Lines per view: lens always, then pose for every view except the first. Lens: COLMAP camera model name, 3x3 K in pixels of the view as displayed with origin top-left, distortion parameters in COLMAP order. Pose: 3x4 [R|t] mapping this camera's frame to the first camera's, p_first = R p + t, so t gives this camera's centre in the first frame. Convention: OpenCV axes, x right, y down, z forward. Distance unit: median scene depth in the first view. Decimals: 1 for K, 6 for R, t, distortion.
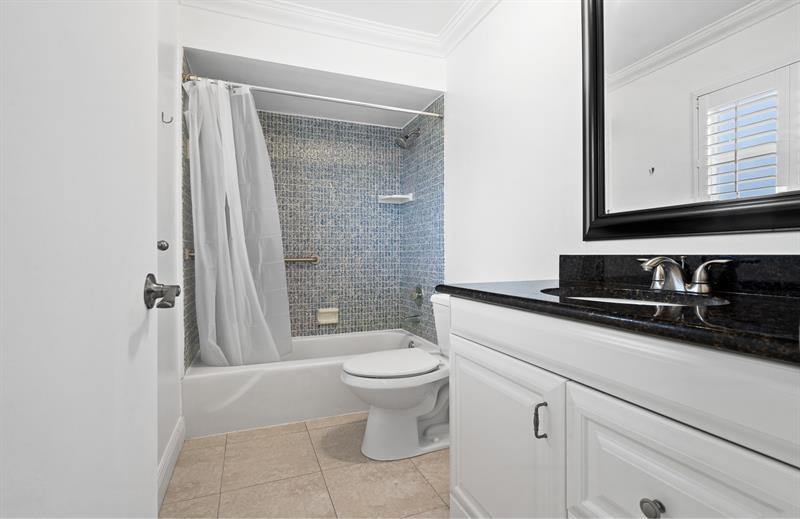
lens RADIAL K [[376.6, 0, 400.2], [0, 376.6, 260.7], [0, 0, 1]] dist [-0.009970, 0.000678]
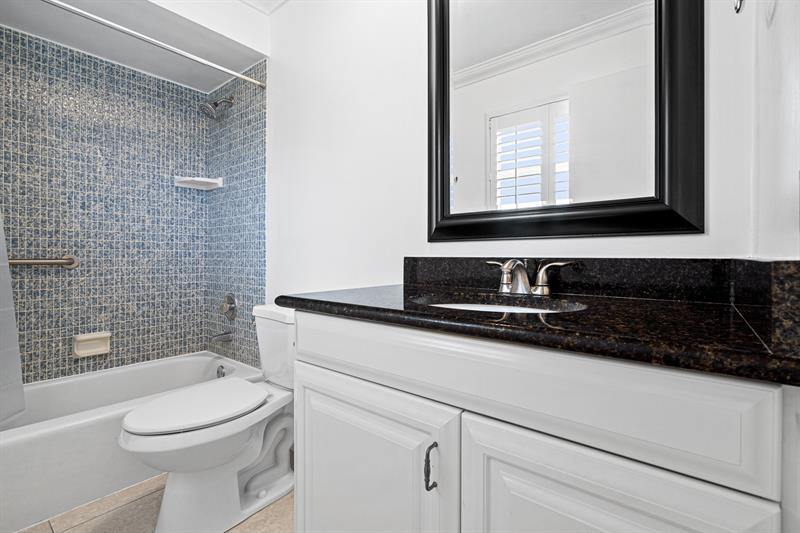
lens RADIAL K [[415.3, 0, 397.9], [0, 415.3, 260.4], [0, 0, 1]] dist [-0.009313, 0.004550]
pose [[0.898899, 0.003623, 0.438141, -0.029555], [-0.000630, 0.999975, -0.006976, -0.000259], [-0.438155, 0.005994, 0.898879, 0.104666]]
